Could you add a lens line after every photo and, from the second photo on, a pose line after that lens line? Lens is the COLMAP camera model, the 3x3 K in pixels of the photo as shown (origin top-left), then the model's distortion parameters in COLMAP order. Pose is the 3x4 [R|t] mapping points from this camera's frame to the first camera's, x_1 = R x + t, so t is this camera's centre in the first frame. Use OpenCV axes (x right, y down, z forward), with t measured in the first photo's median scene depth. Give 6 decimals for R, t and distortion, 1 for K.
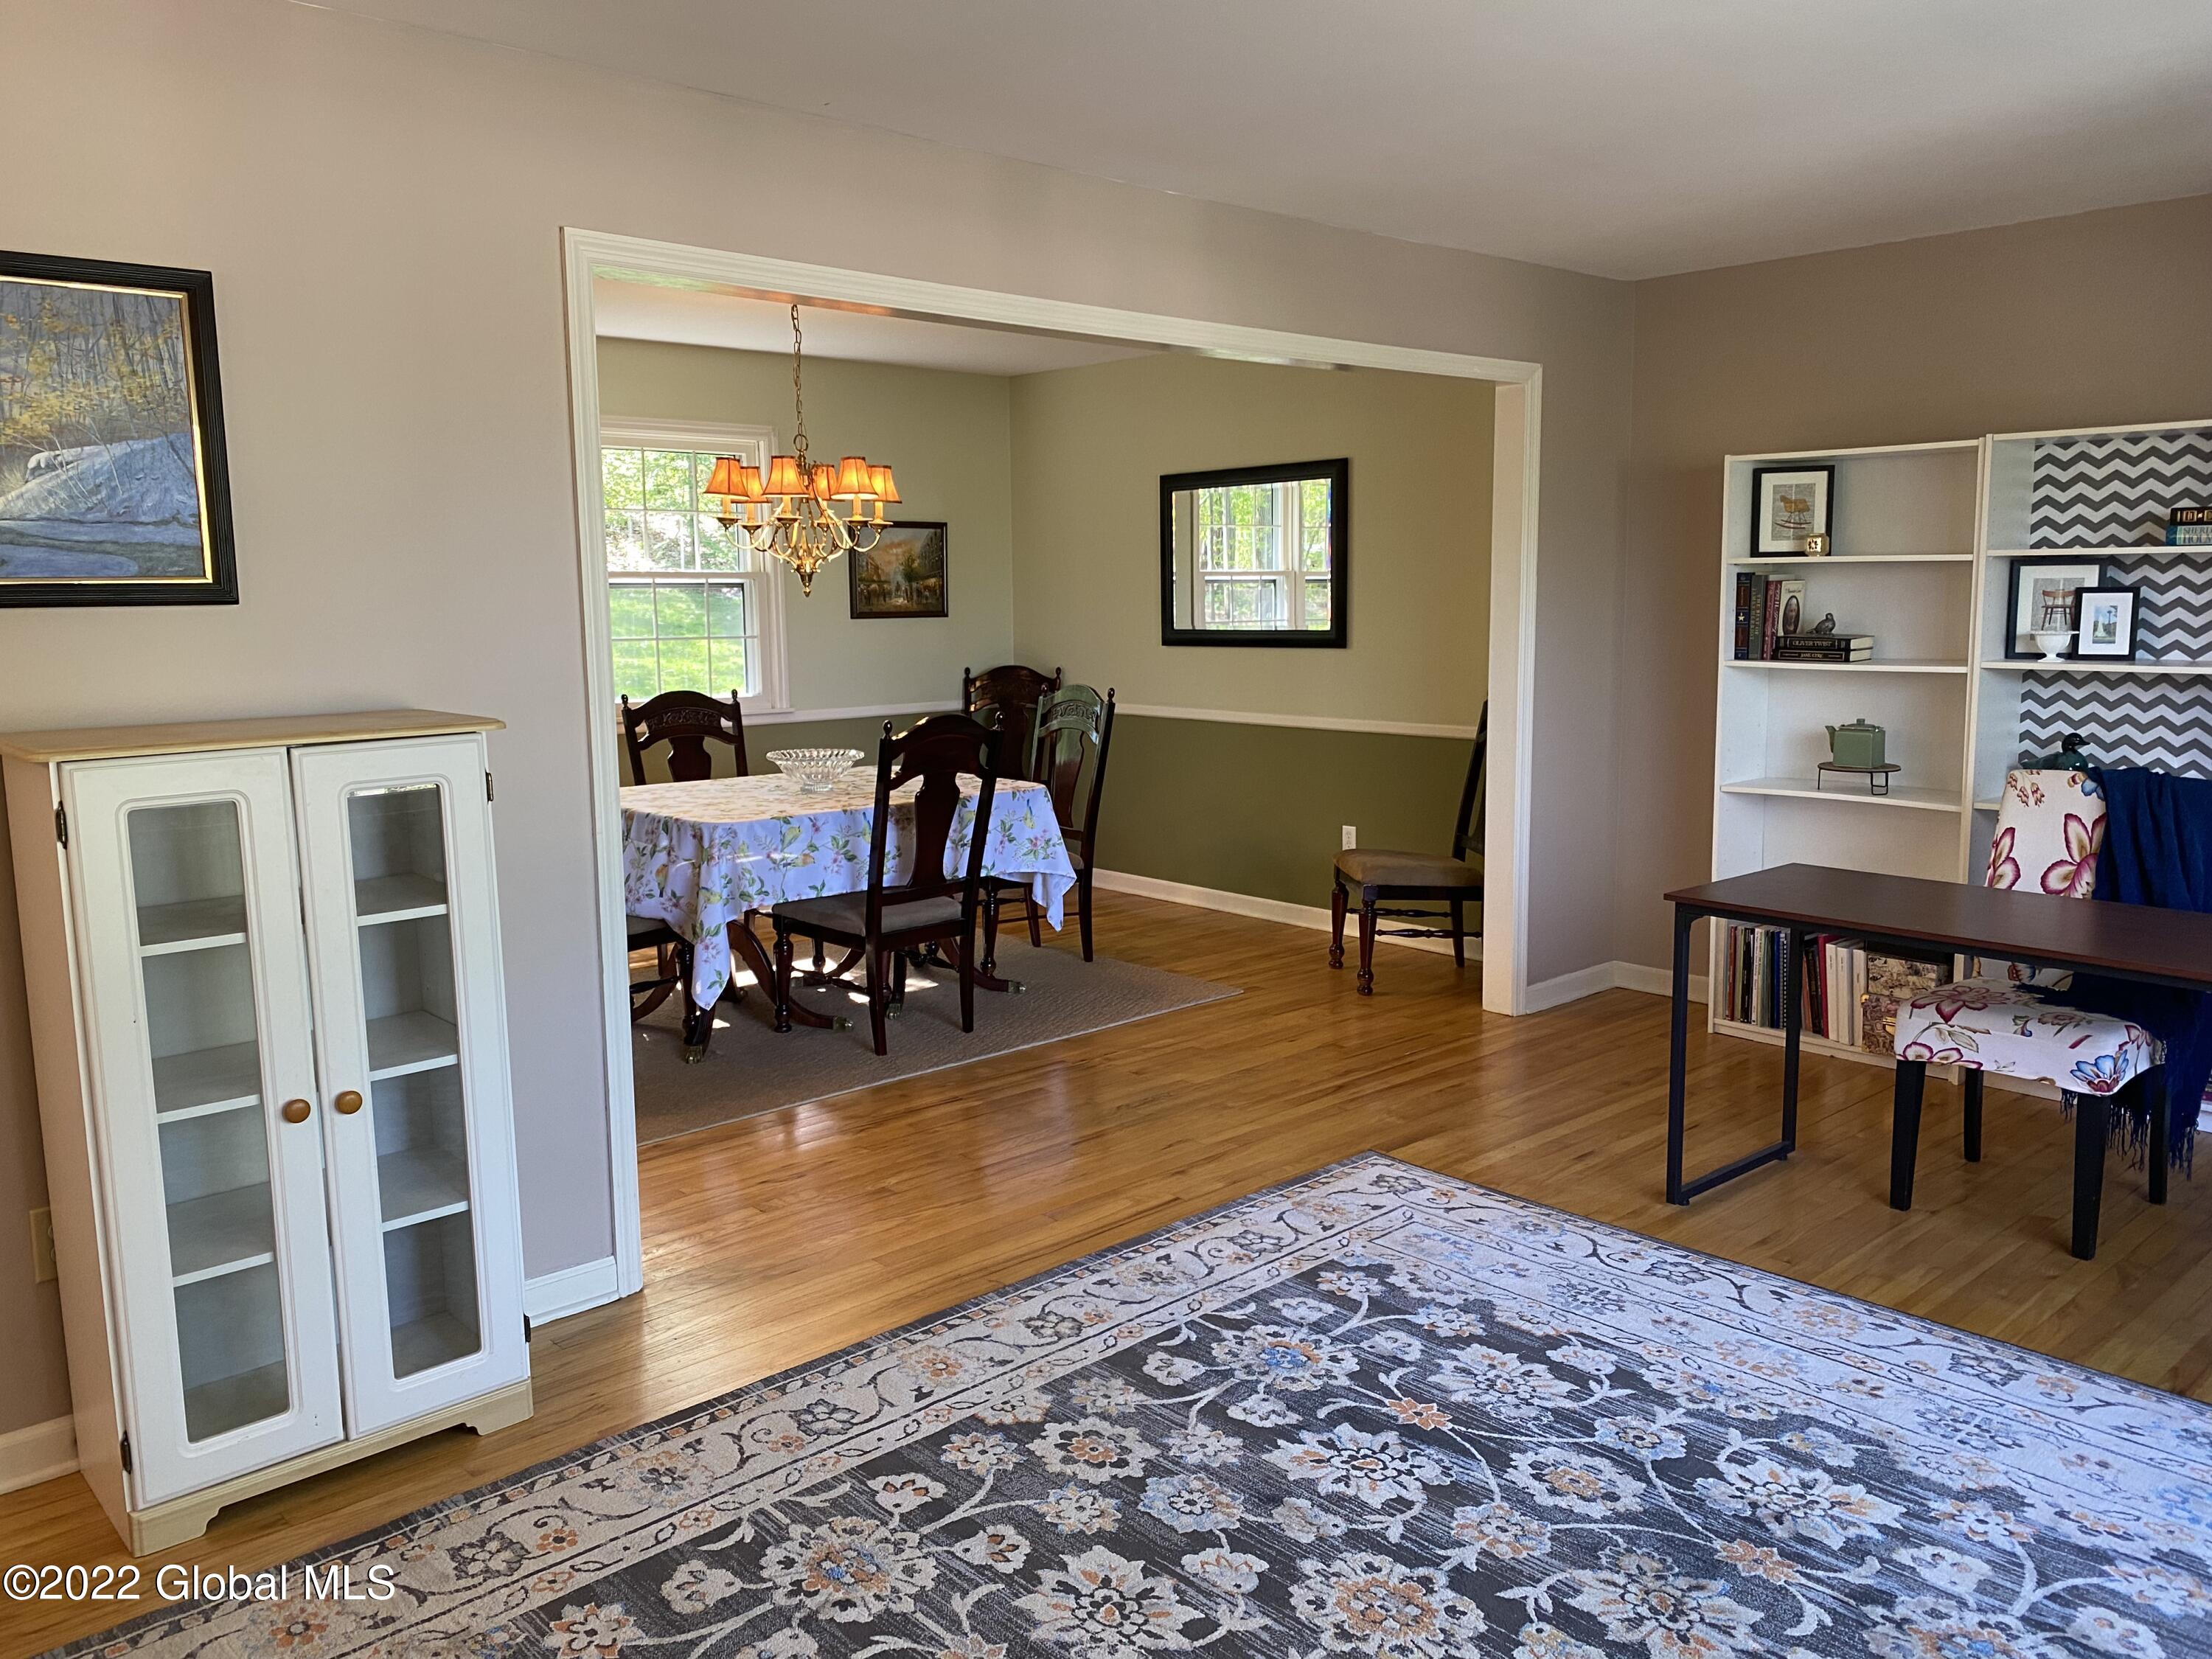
lens RADIAL K [[1675.2, 0, 1122.8], [0, 1675.2, 790.1], [0, 0, 1]] dist [0.045582, -0.046927]
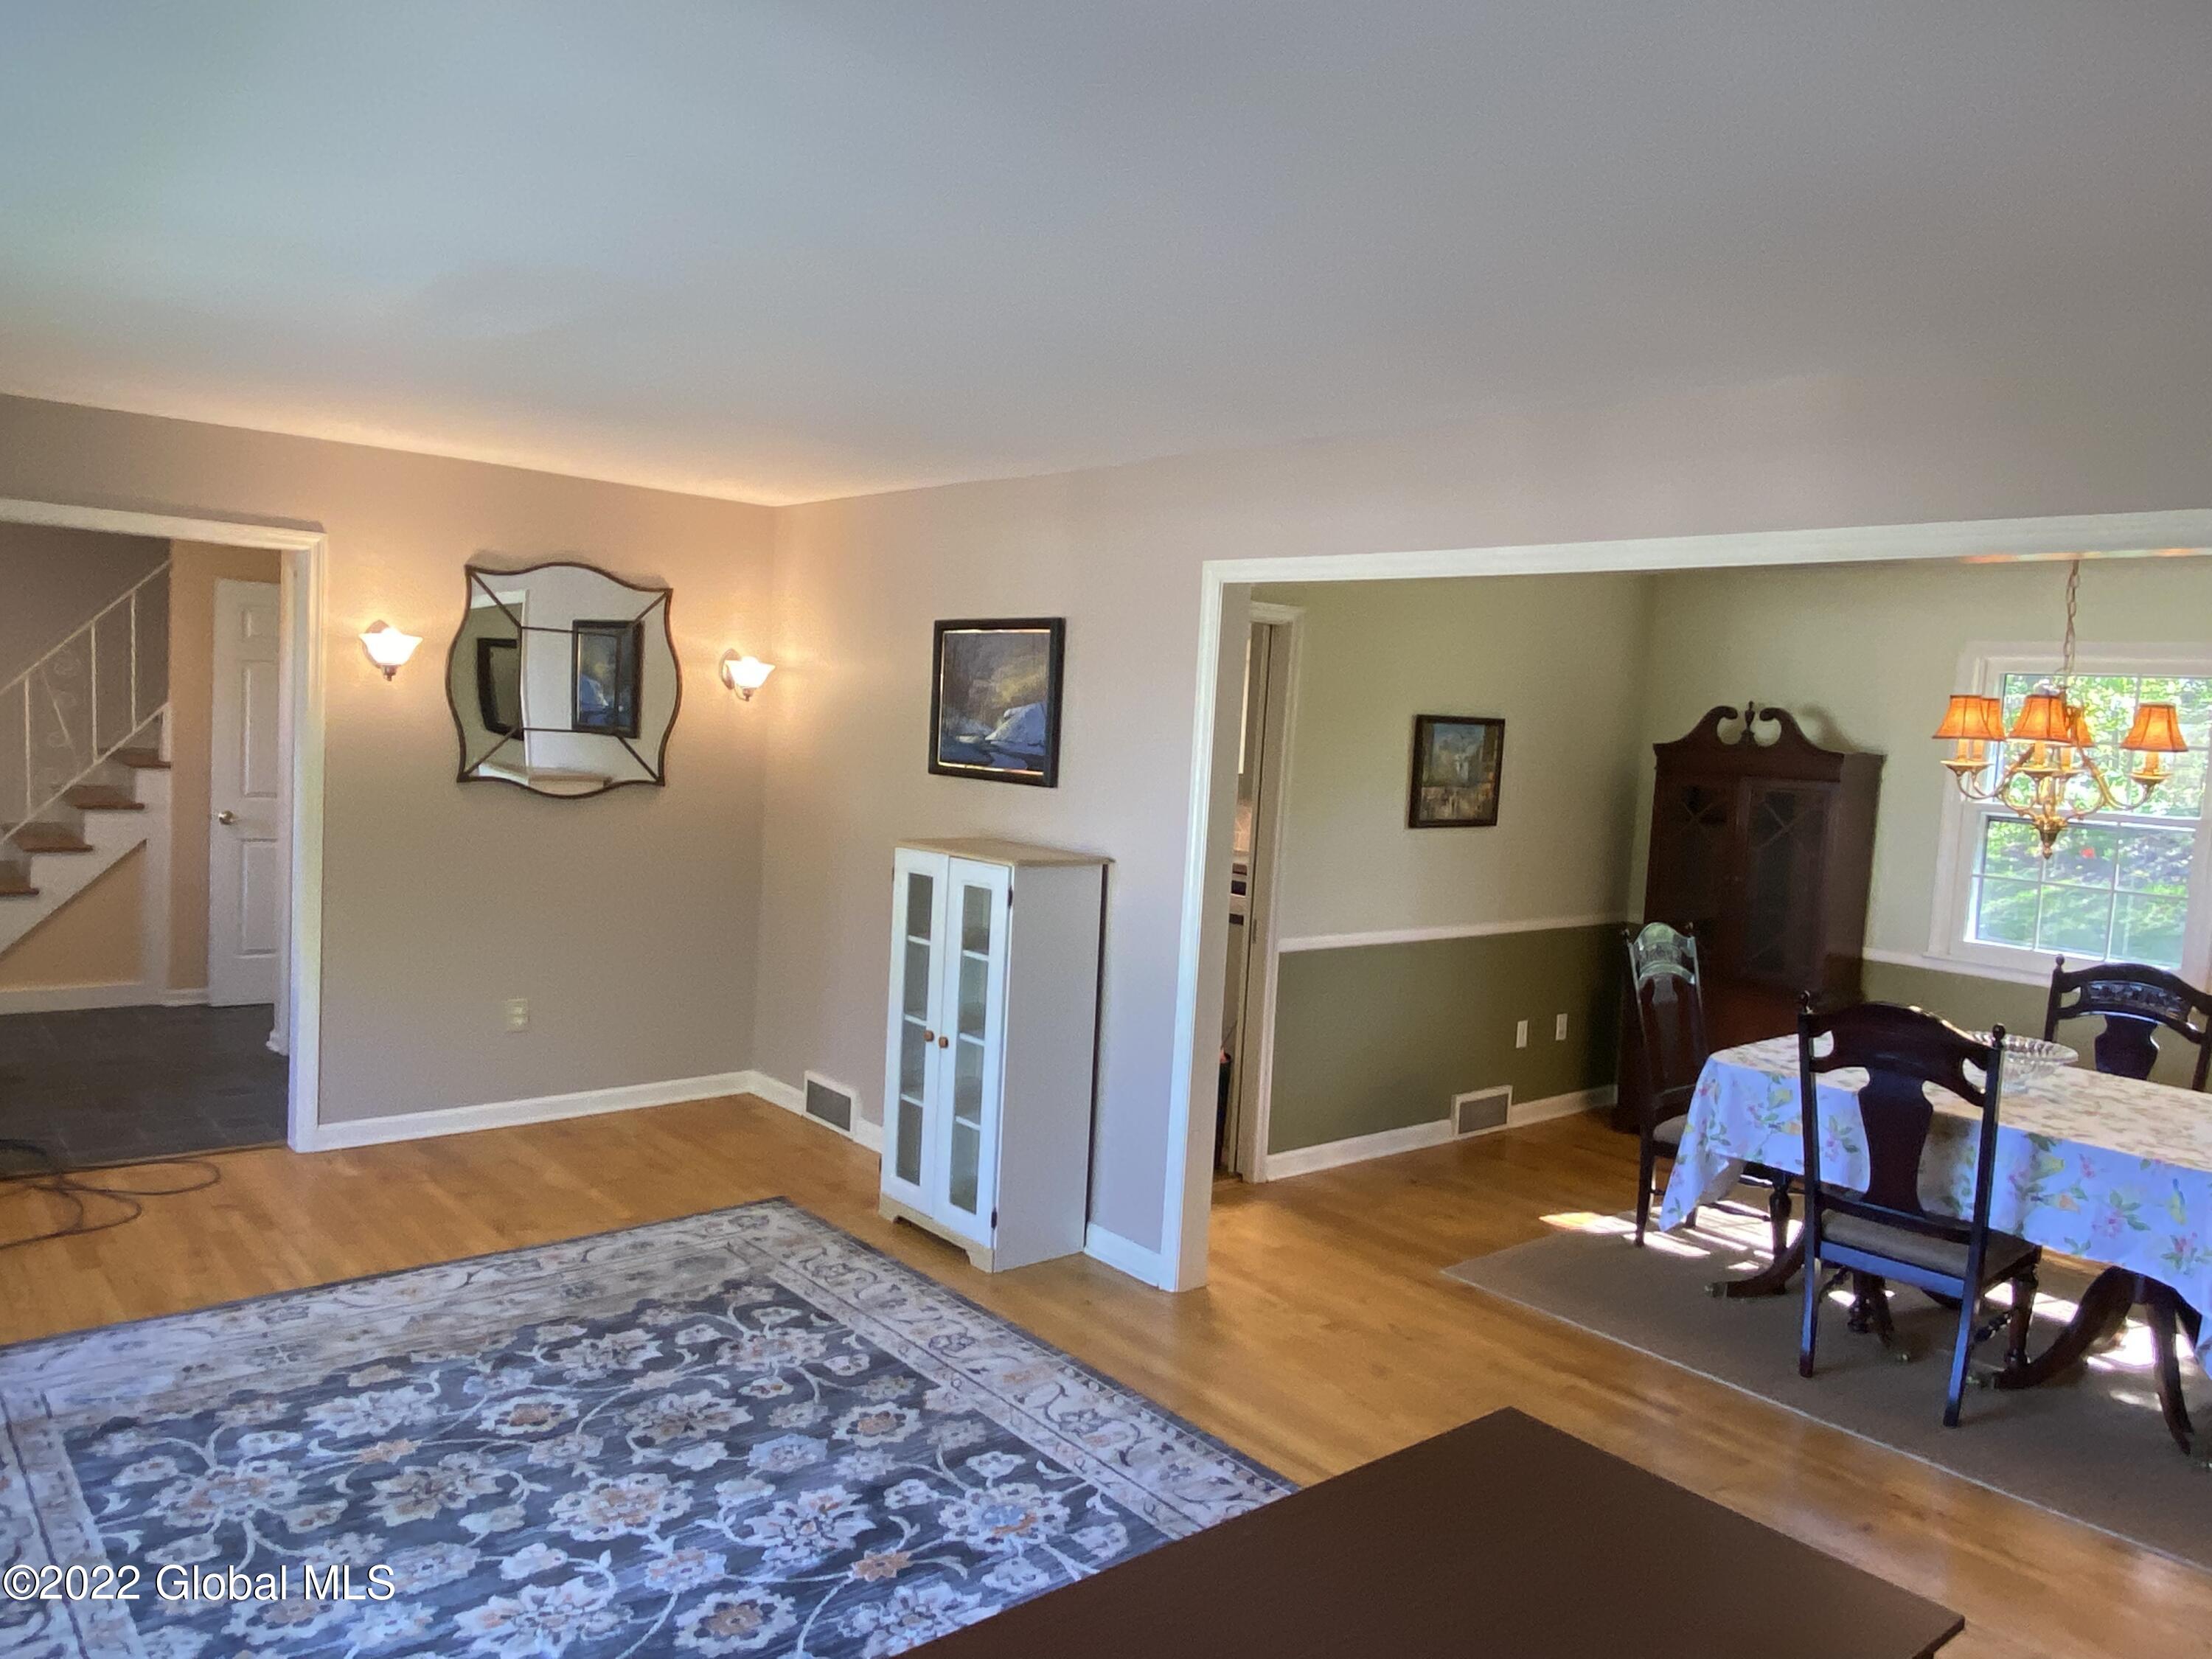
lens RADIAL K [[1534.1, 0, 1103.3], [0, 1534.1, 822.0], [0, 0, 1]] dist [0.137727, -0.199302]
pose [[-0.045686, 0.079344, -0.995800, 1.015926], [-0.176837, 0.980455, 0.086234, -0.197509], [0.983179, 0.180034, -0.030762, 0.954349]]
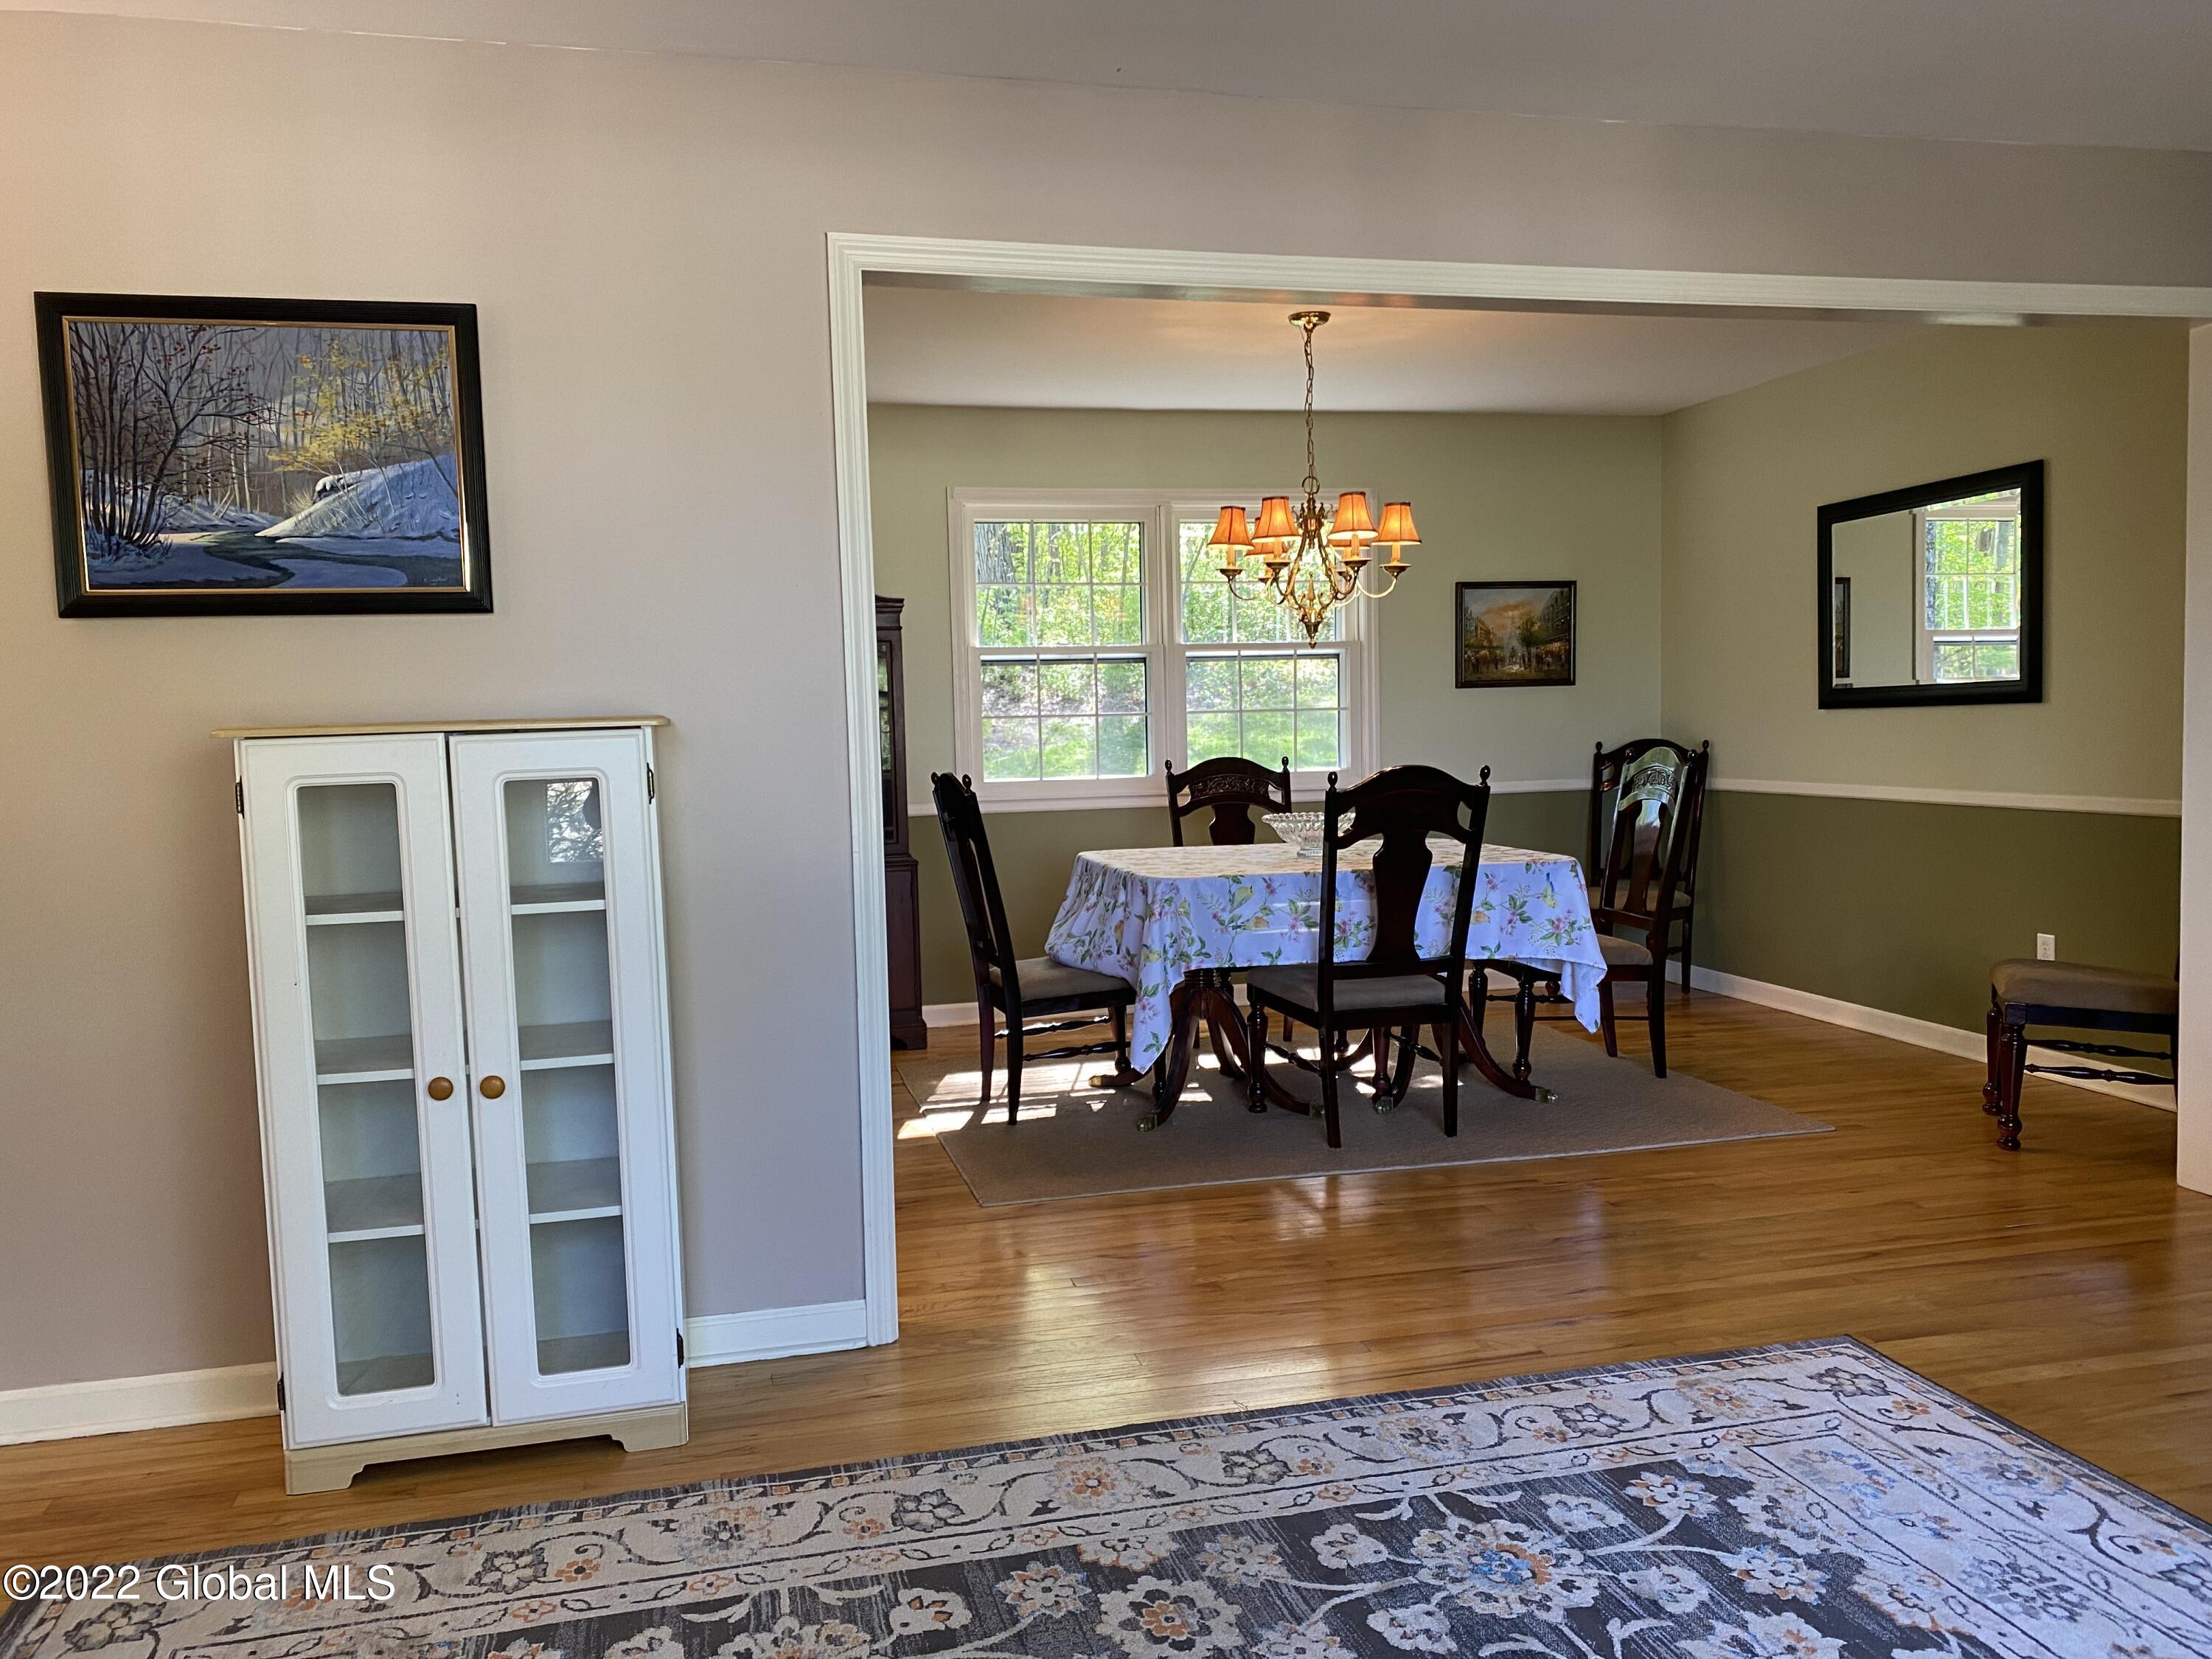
lens RADIAL K [[1695.2, 0, 1108.8], [0, 1695.2, 816.8], [0, 0, 1]] dist [0.024863, -0.005201]
pose [[0.874177, 0.013281, -0.485425, 0.287951], [-0.040679, 0.998115, -0.045948, 0.044213], [0.483900, 0.059913, 0.873070, 0.222514]]
